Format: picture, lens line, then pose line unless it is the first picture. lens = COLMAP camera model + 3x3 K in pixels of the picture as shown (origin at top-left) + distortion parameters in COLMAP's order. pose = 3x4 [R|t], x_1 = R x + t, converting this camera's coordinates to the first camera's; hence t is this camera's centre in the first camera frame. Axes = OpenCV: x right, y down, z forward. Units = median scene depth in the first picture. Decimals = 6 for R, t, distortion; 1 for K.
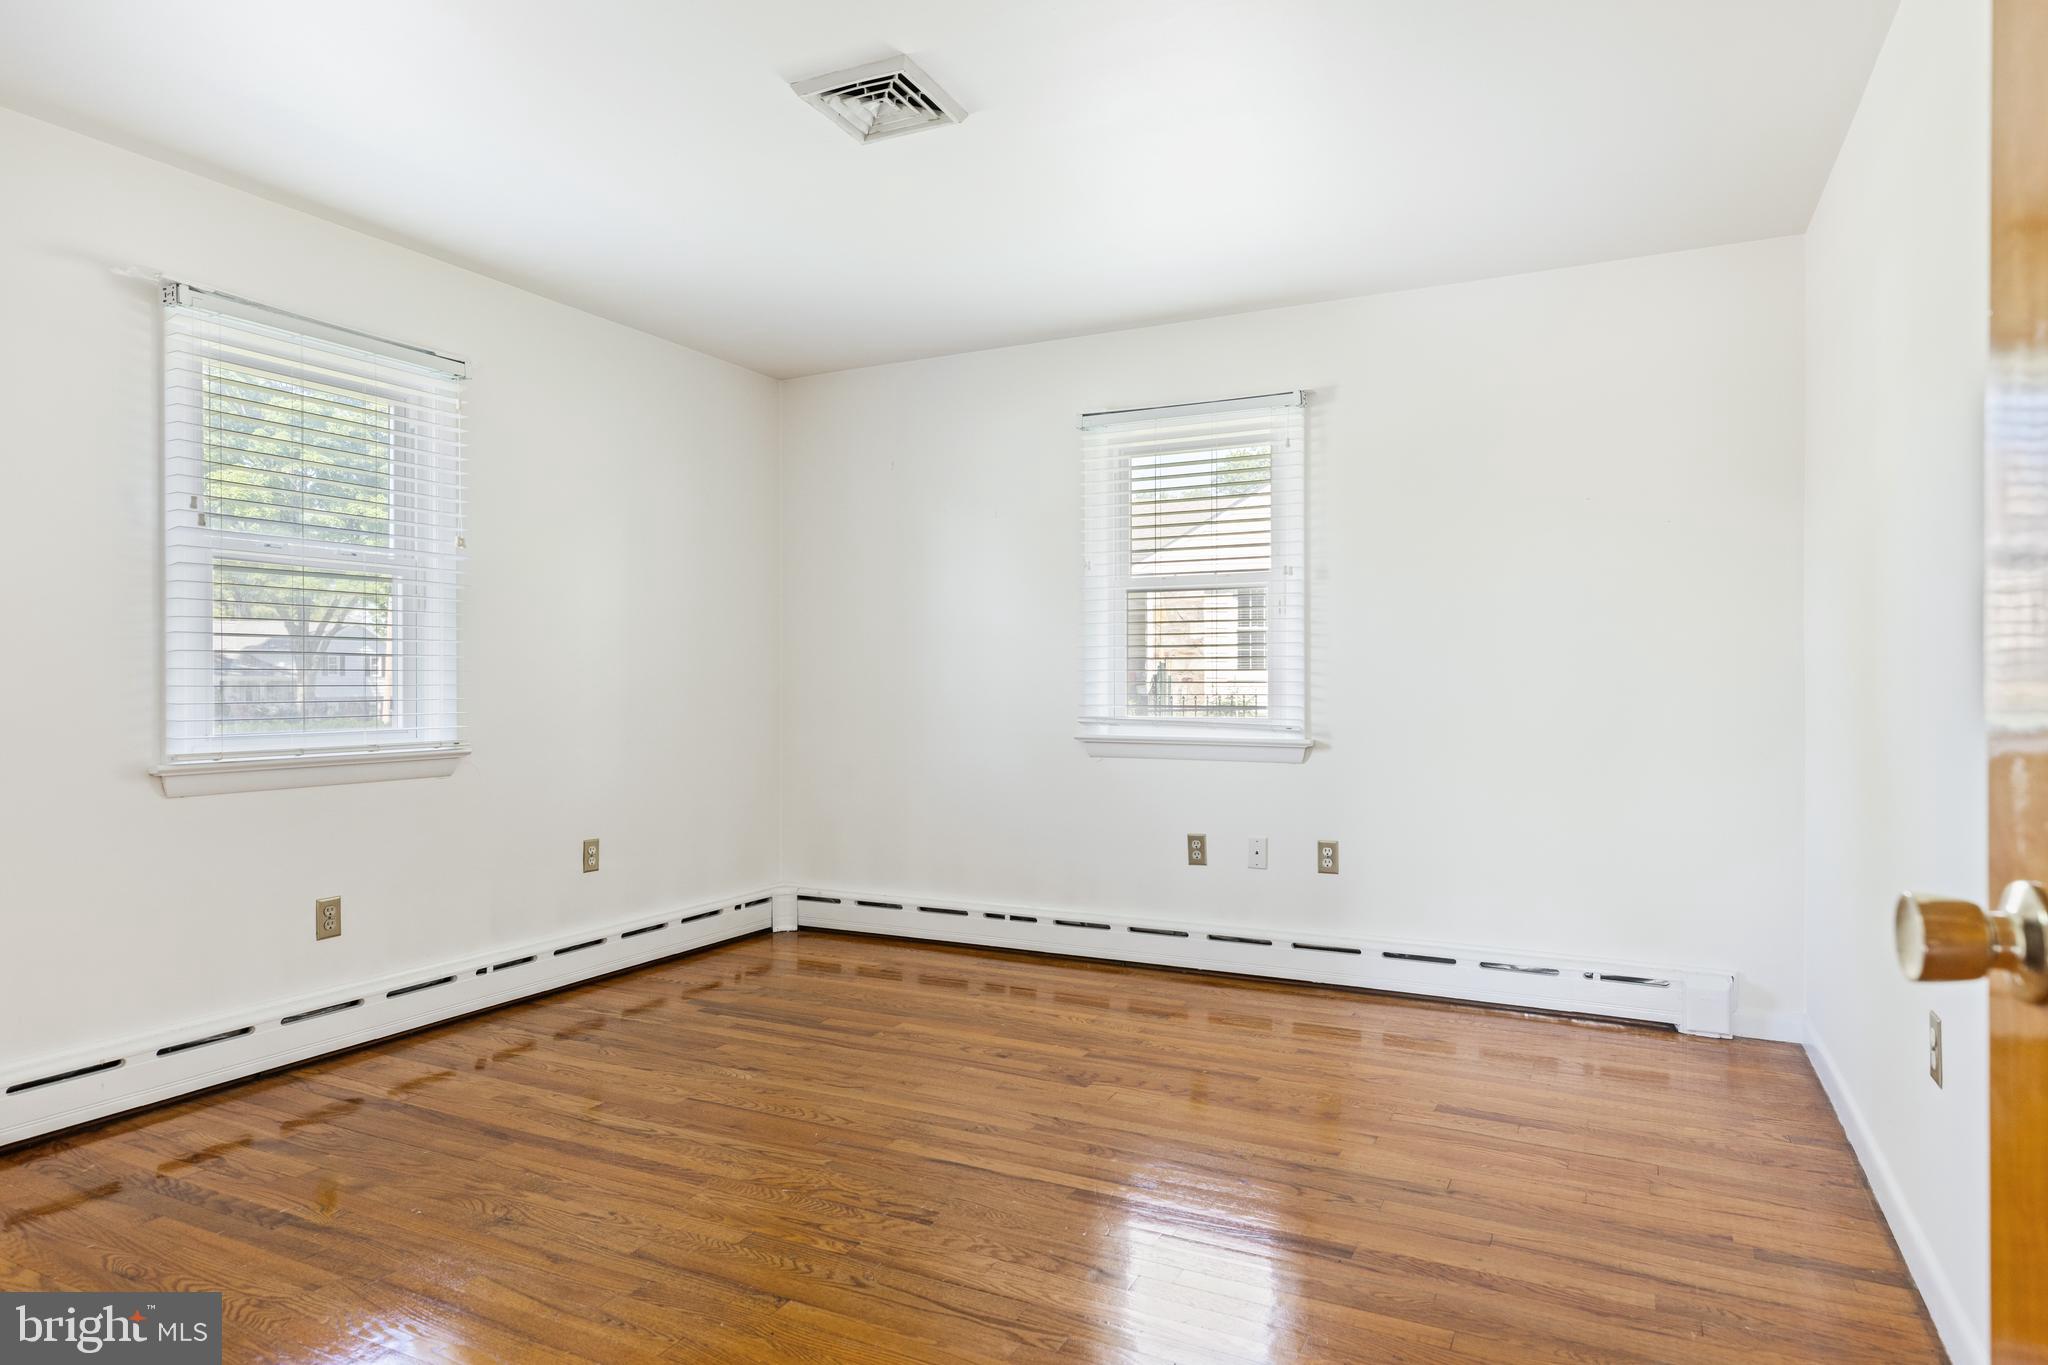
lens RADIAL K [[1204.9, 0, 1029.0], [0, 1204.9, 684.6], [0, 0, 1]] dist [-0.001174, 0.000026]
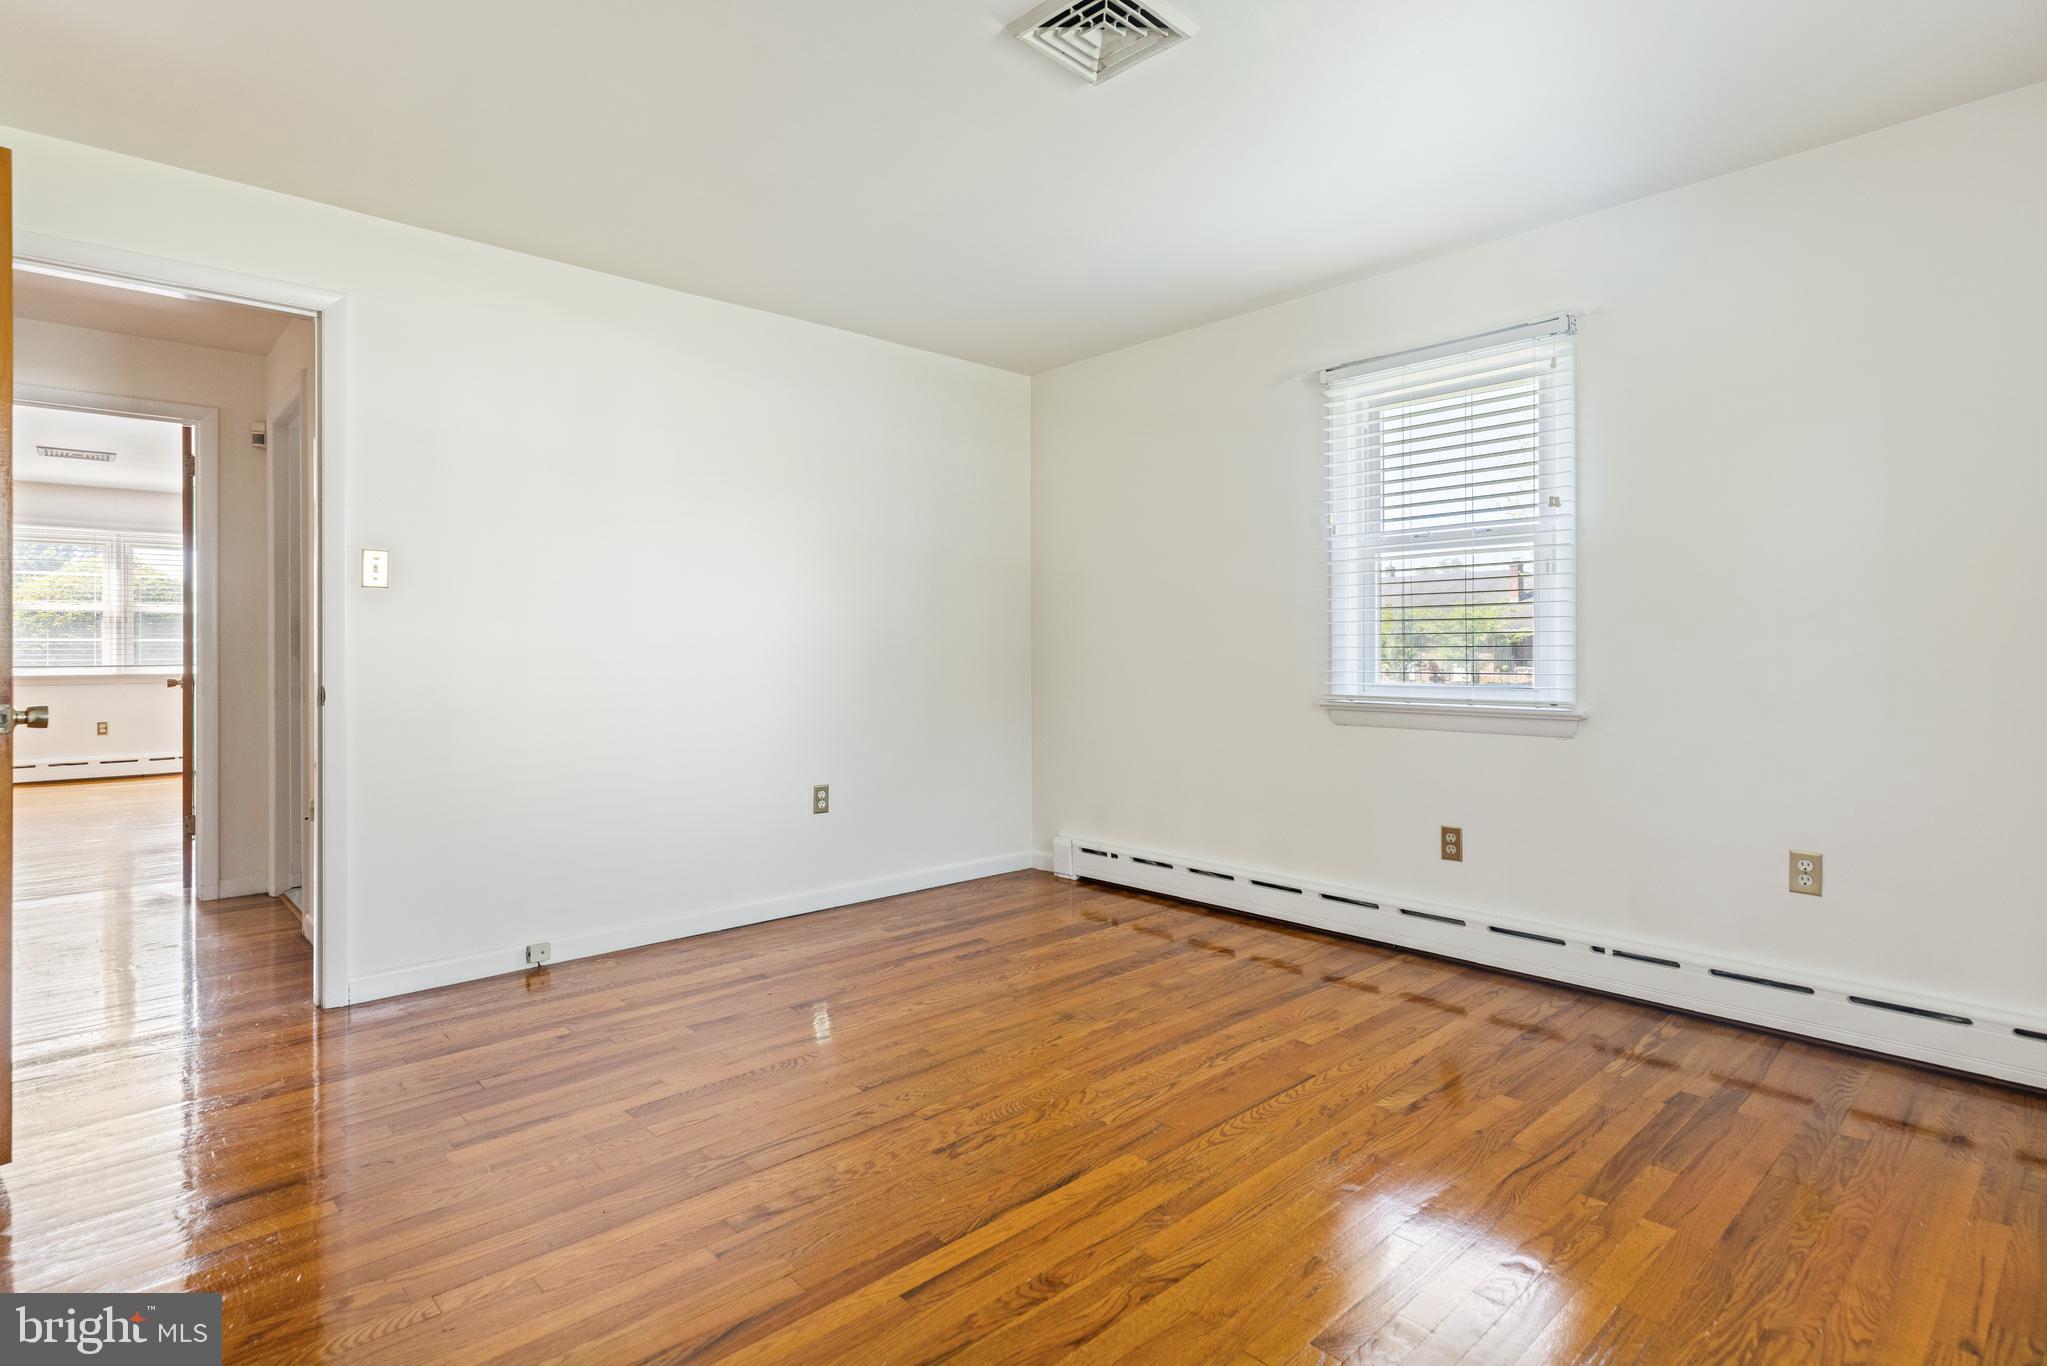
lens RADIAL K [[1030.8, 0, 1024.3], [0, 1030.8, 680.0], [0, 0, 1]] dist [0.000264, -0.000113]
pose [[-0.350041, 0.032333, -0.936176, 0.592145], [0.002232, 0.999430, 0.033683, -0.002428], [0.936732, 0.009700, -0.349914, 1.122451]]
